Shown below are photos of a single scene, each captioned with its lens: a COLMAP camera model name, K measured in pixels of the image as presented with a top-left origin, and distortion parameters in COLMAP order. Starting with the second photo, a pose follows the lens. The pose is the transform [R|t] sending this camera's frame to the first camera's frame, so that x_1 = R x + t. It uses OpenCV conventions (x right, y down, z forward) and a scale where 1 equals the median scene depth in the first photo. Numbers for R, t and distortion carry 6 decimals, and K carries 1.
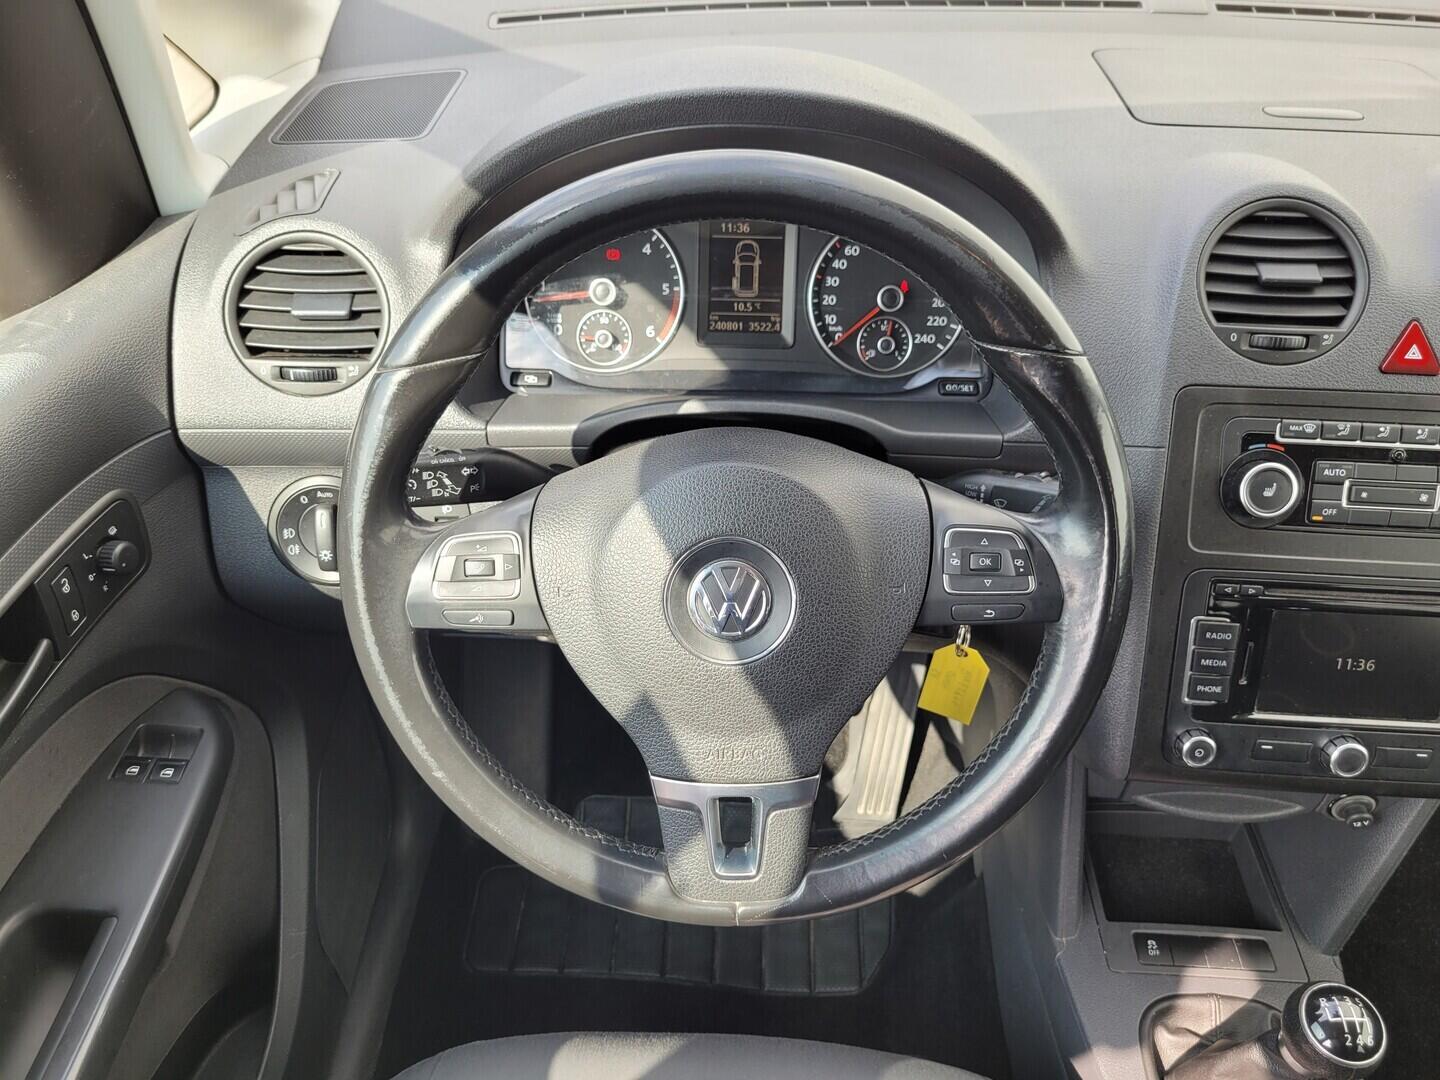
lens RADIAL K [[1108.3, 0, 699.0], [0, 1108.3, 542.5], [0, 0, 1]] dist [0.023629, -0.021413]
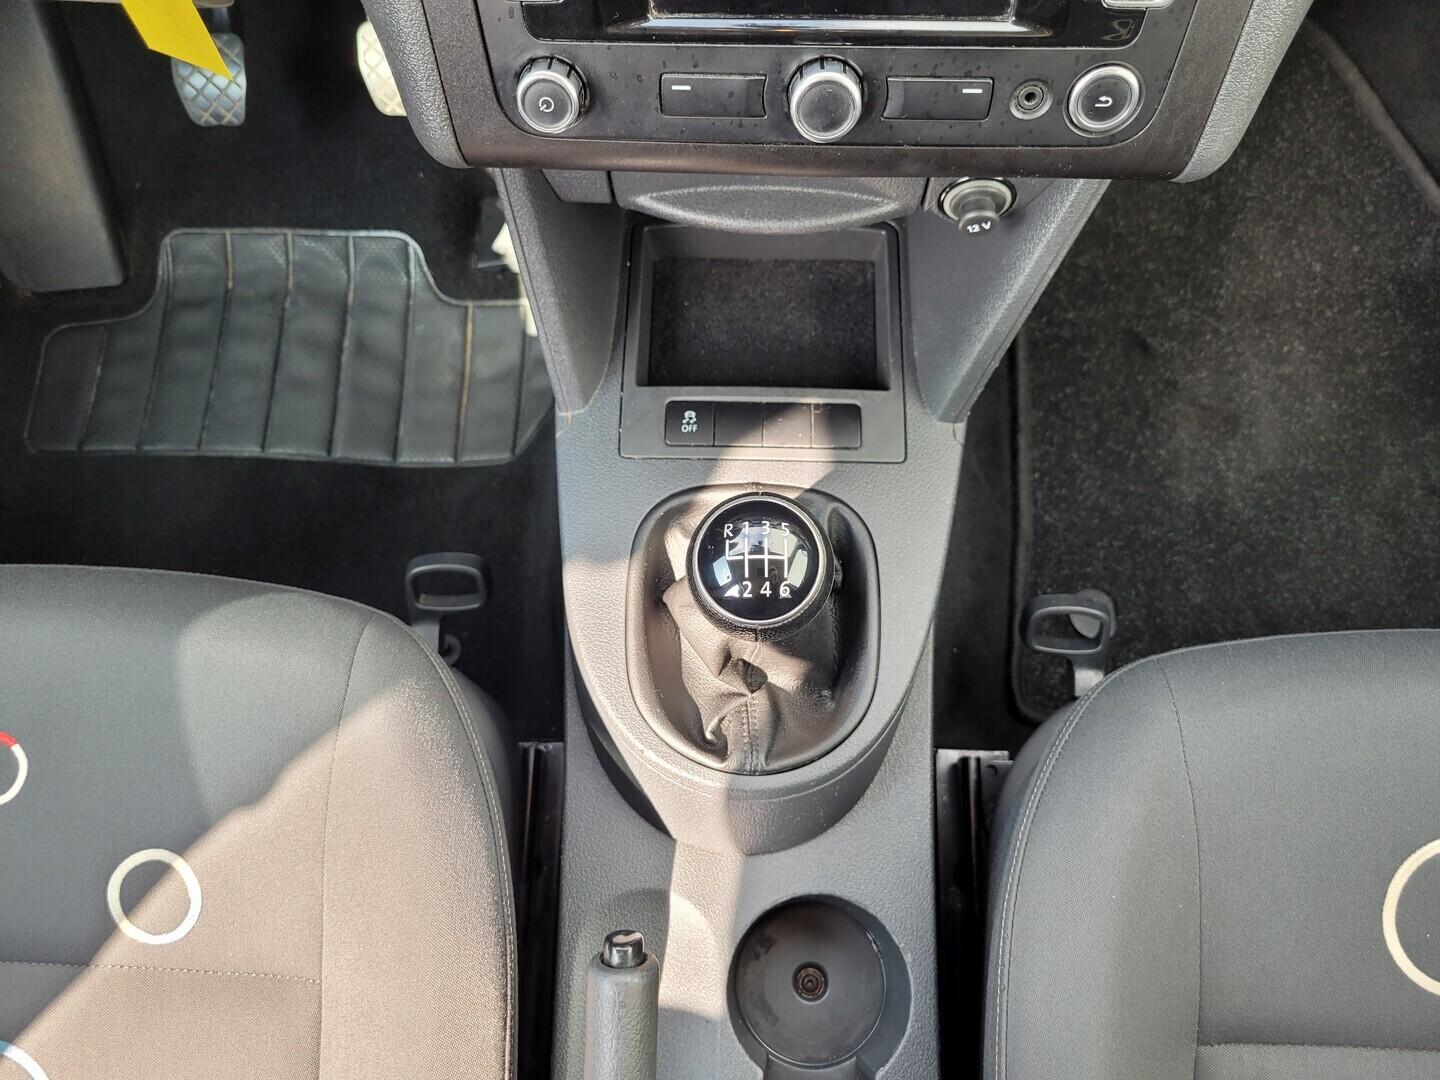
lens RADIAL K [[1108.3, 0, 720.5], [0, 1108.3, 523.1], [0, 0, 1]] dist [0.023629, -0.021413]
pose [[0.999140, -0.032398, -0.025894, 0.487353], [0.040744, 0.883381, 0.466880, 0.110028], [0.007748, -0.467533, 0.883941, 0.402066]]
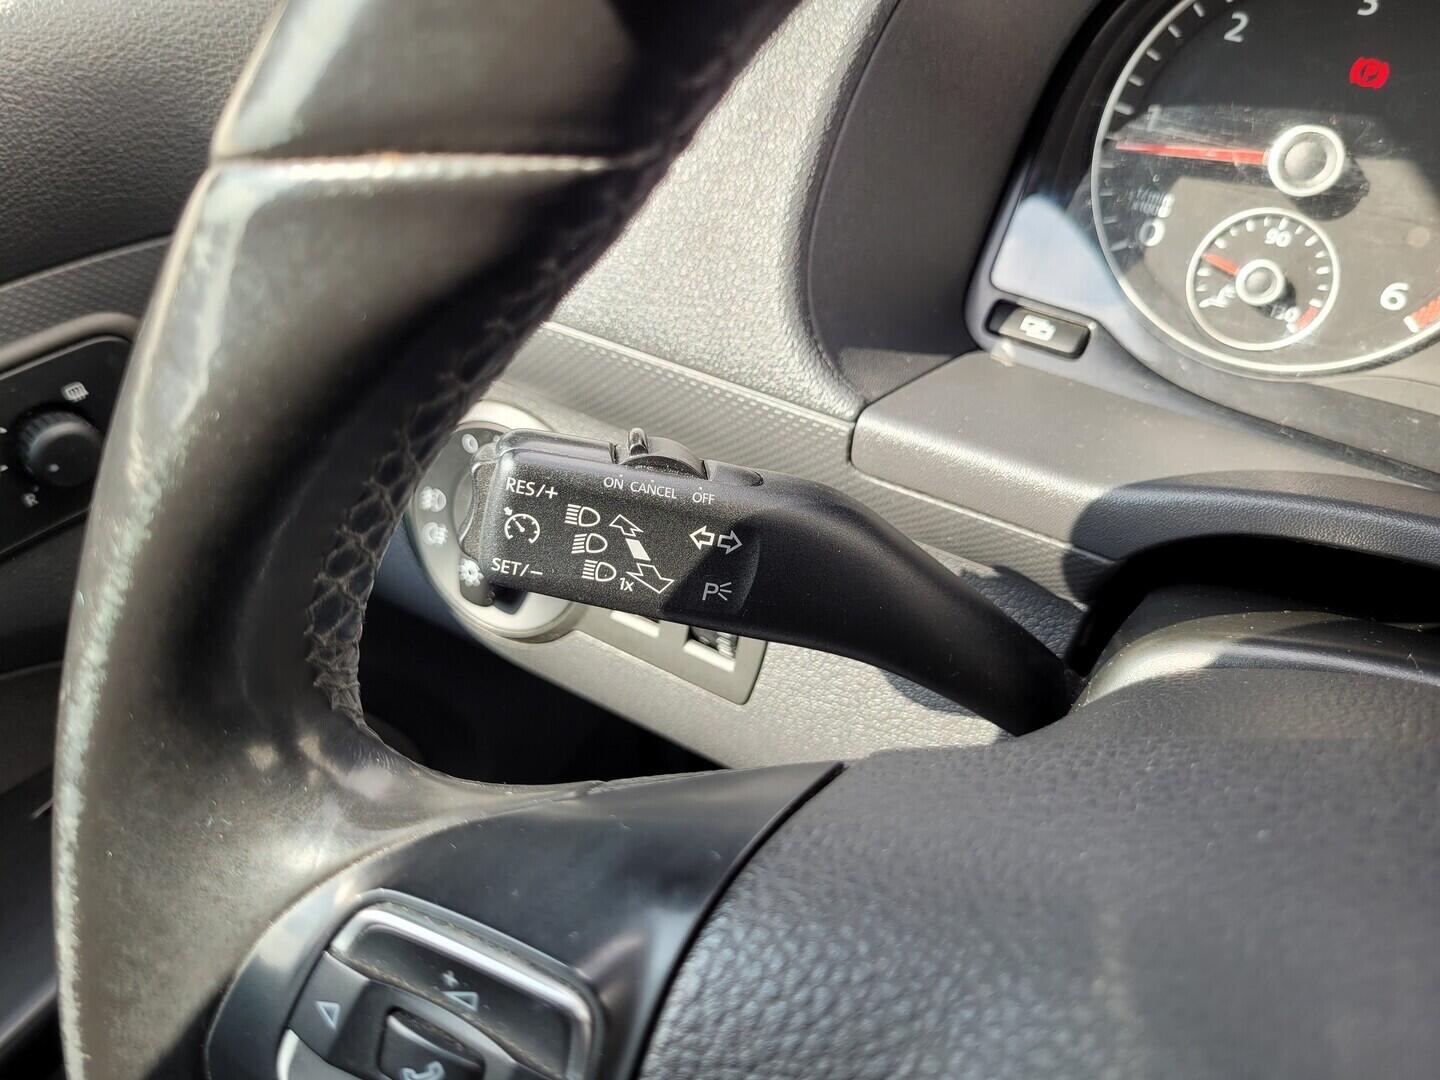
lens RADIAL K [[1108.3, 0, 736.5], [0, 1108.3, 516.8], [0, 0, 1]] dist [0.023629, -0.021413]
pose [[0.858663, 0.335729, -0.387278, -0.065254], [-0.325415, 0.940874, 0.094134, -0.083529], [0.395983, 0.045197, 0.917145, 0.576361]]
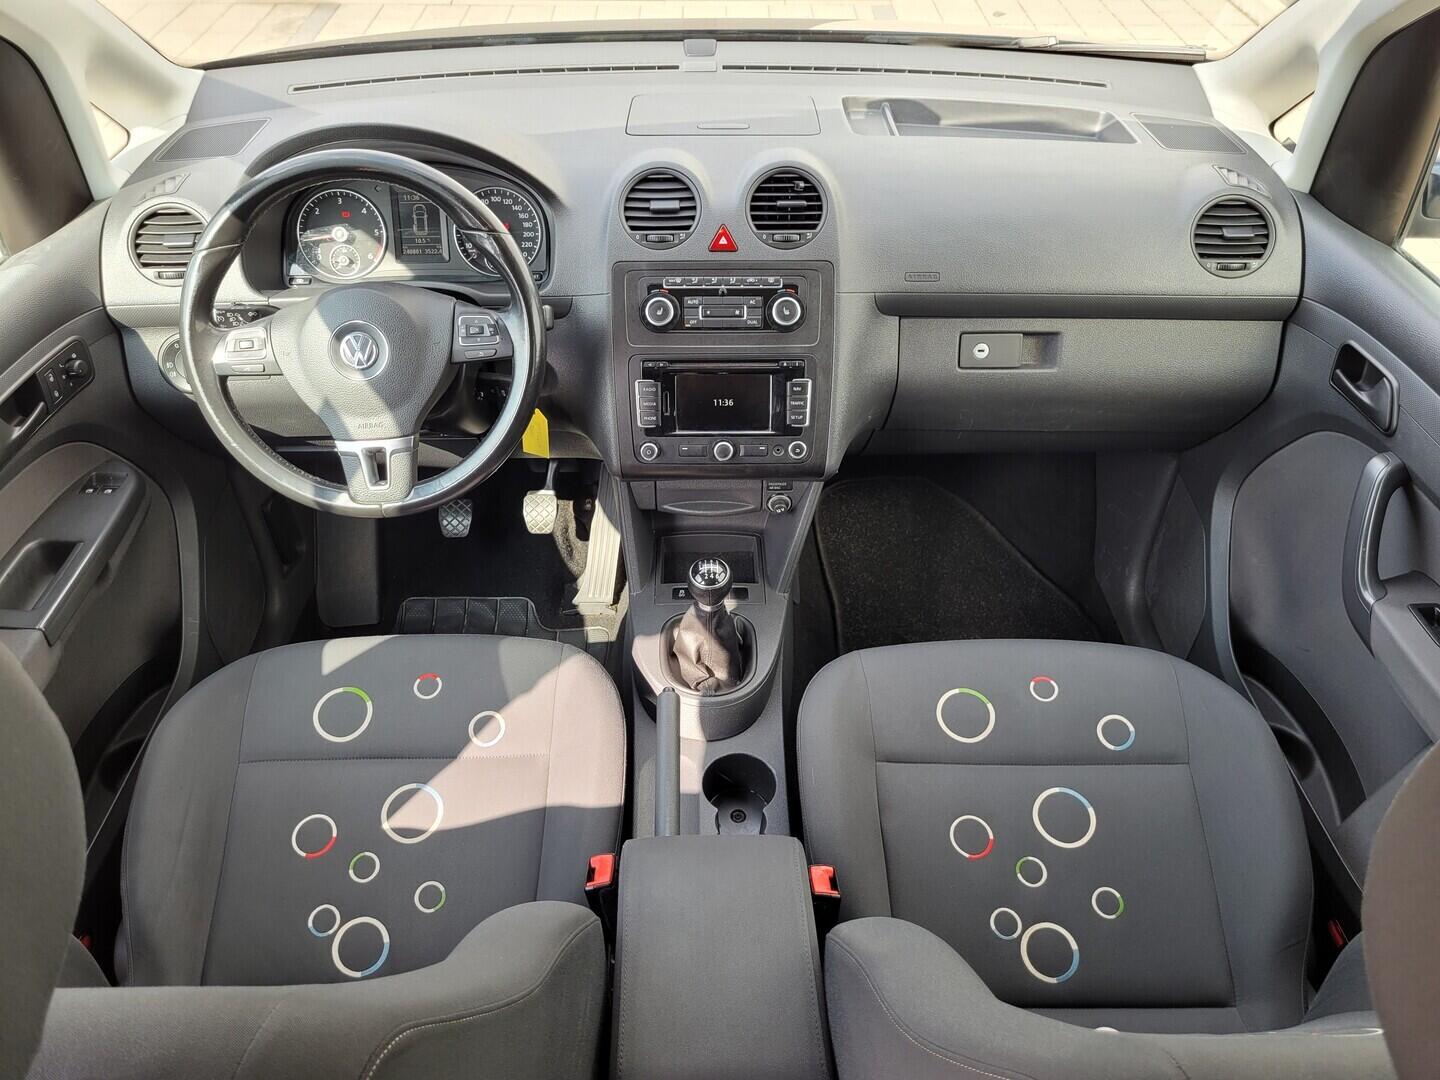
lens RADIAL K [[1108.3, 0, 715.2], [0, 1108.3, 537.9], [0, 0, 1]] dist [0.023629, -0.021413]
pose [[0.998014, -0.050331, 0.037889, 0.438600], [0.051503, 0.998203, -0.030621, 0.365634], [-0.036279, 0.032512, 0.998813, -0.852112]]
